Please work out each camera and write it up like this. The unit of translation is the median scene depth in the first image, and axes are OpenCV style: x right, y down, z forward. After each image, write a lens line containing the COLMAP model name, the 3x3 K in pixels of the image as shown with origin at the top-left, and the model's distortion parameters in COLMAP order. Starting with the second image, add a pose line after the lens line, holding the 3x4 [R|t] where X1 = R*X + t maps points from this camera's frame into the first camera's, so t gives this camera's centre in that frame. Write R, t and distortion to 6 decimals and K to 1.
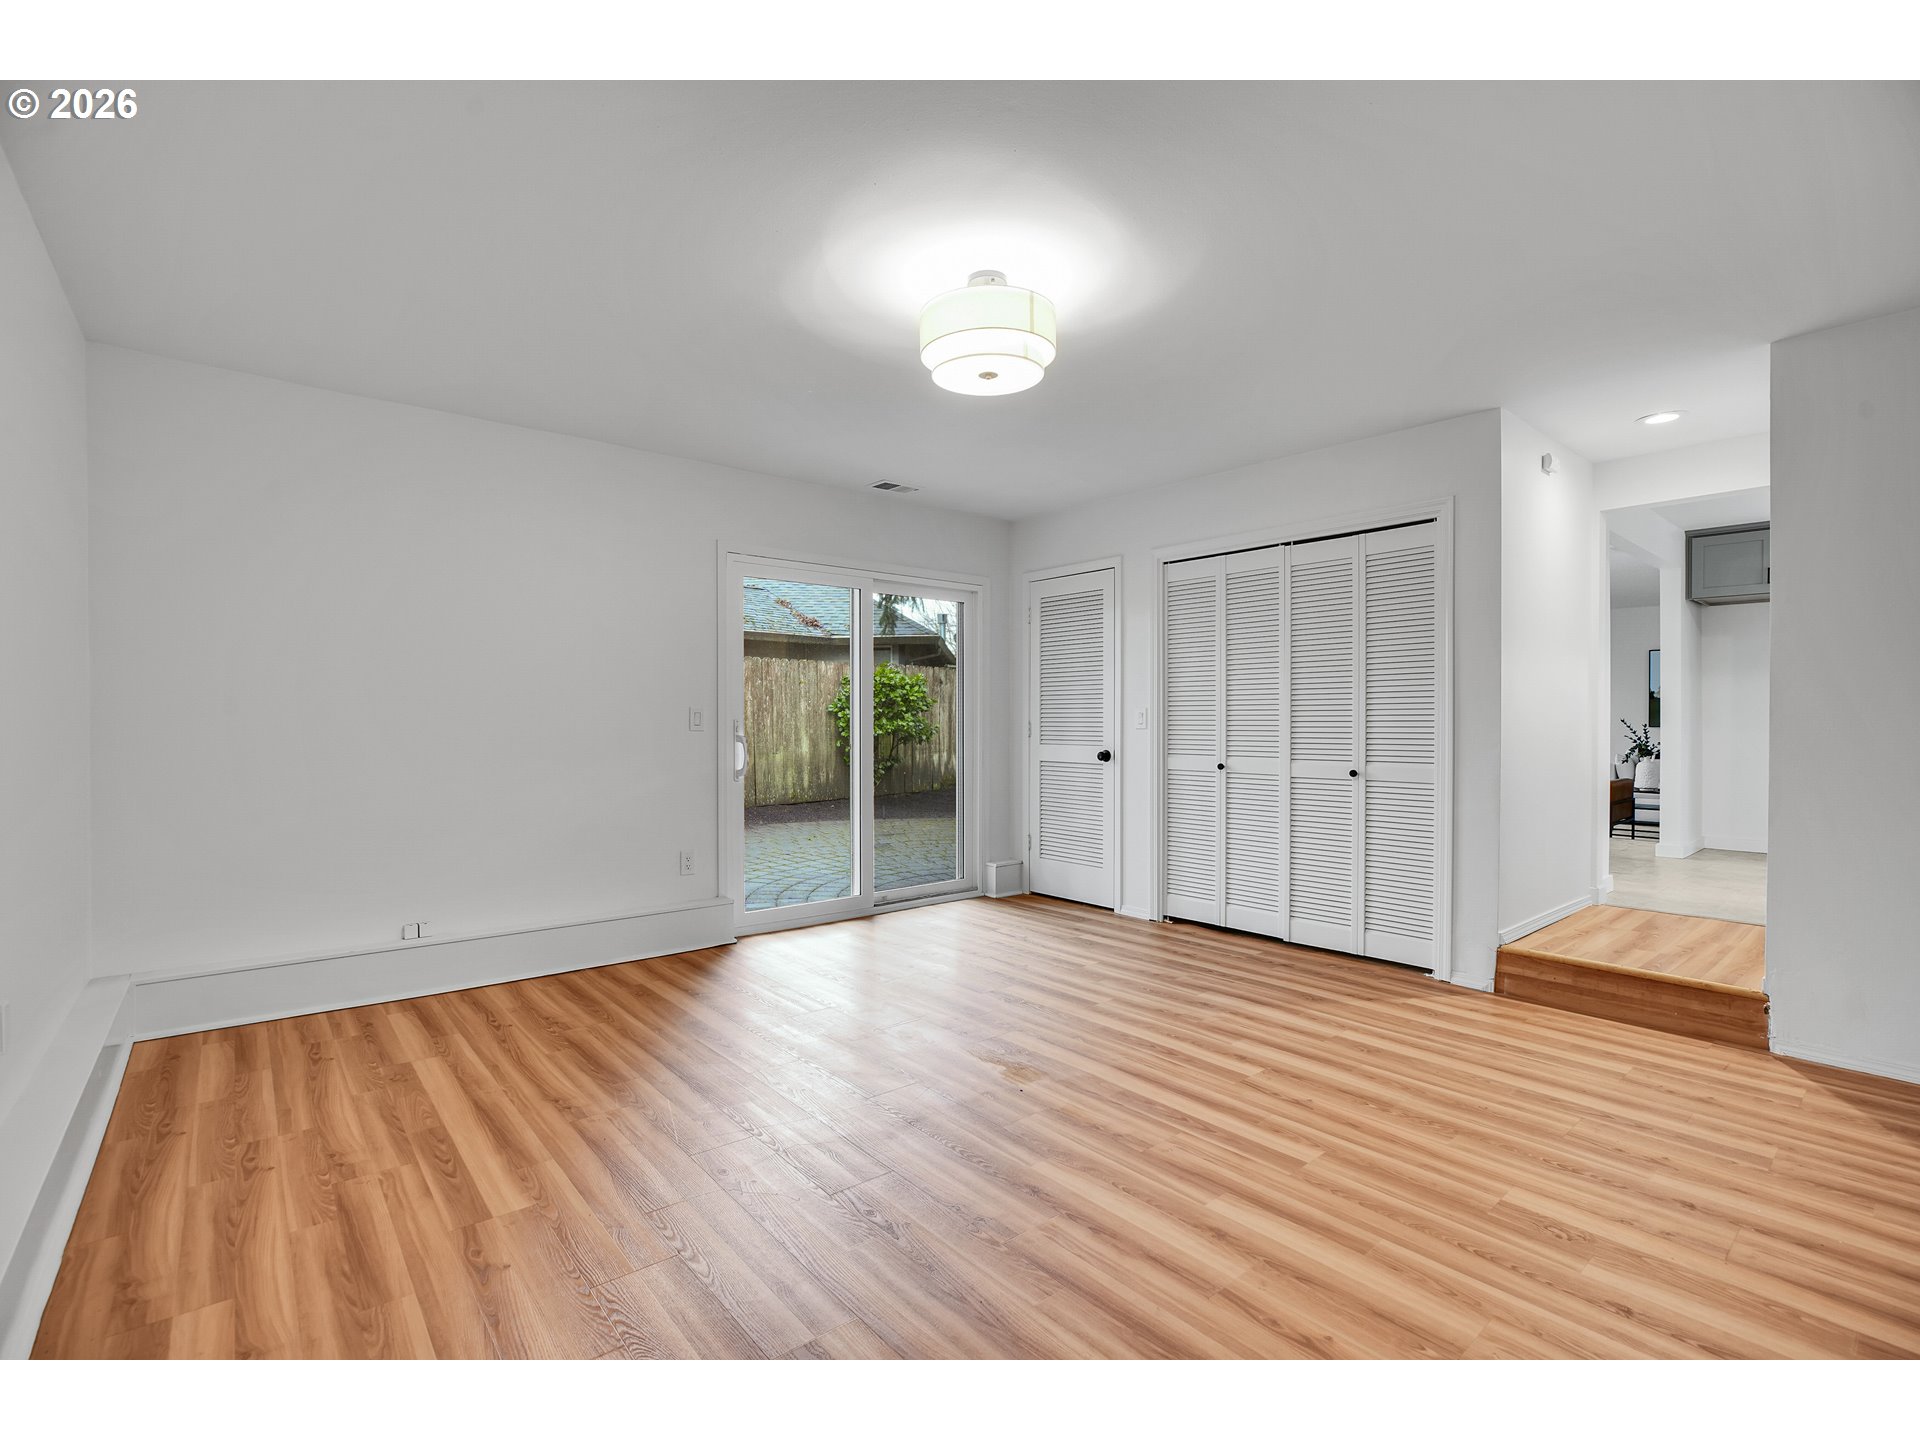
lens RADIAL K [[893.9, 0, 958.9], [0, 893.9, 724.5], [0, 0, 1]] dist [-0.038409, 0.005362]
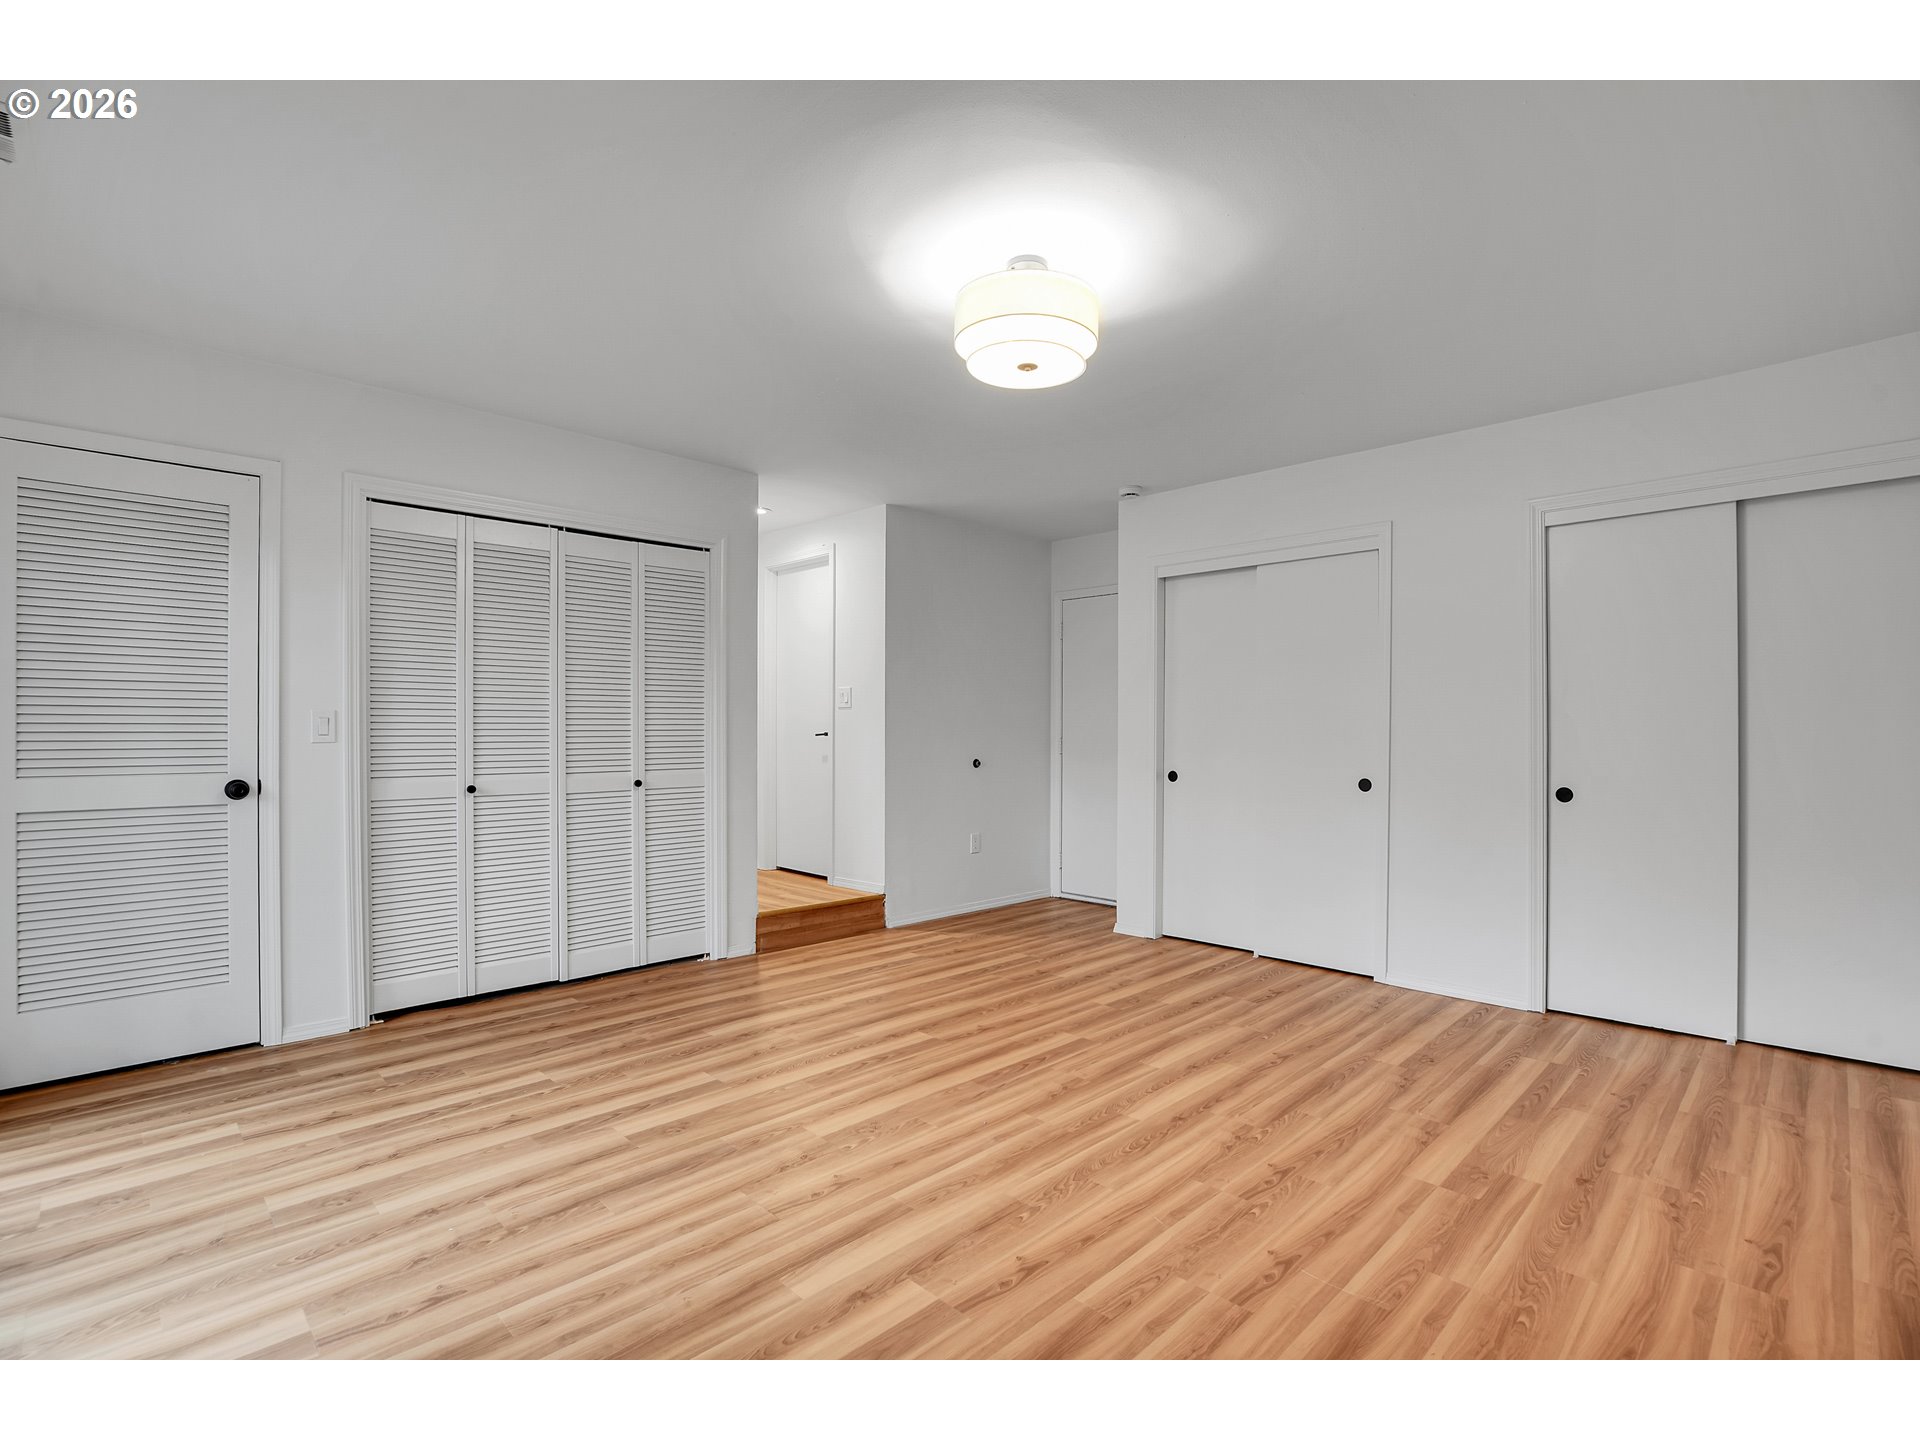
lens RADIAL K [[893.9, 0, 962.2], [0, 893.9, 722.9], [0, 0, 1]] dist [-0.038409, 0.005362]
pose [[-0.089212, 0.005577, 0.995997, -0.605605], [0.001370, 0.999984, -0.005476, -0.006486], [-0.996012, 0.000876, -0.089218, 0.770099]]
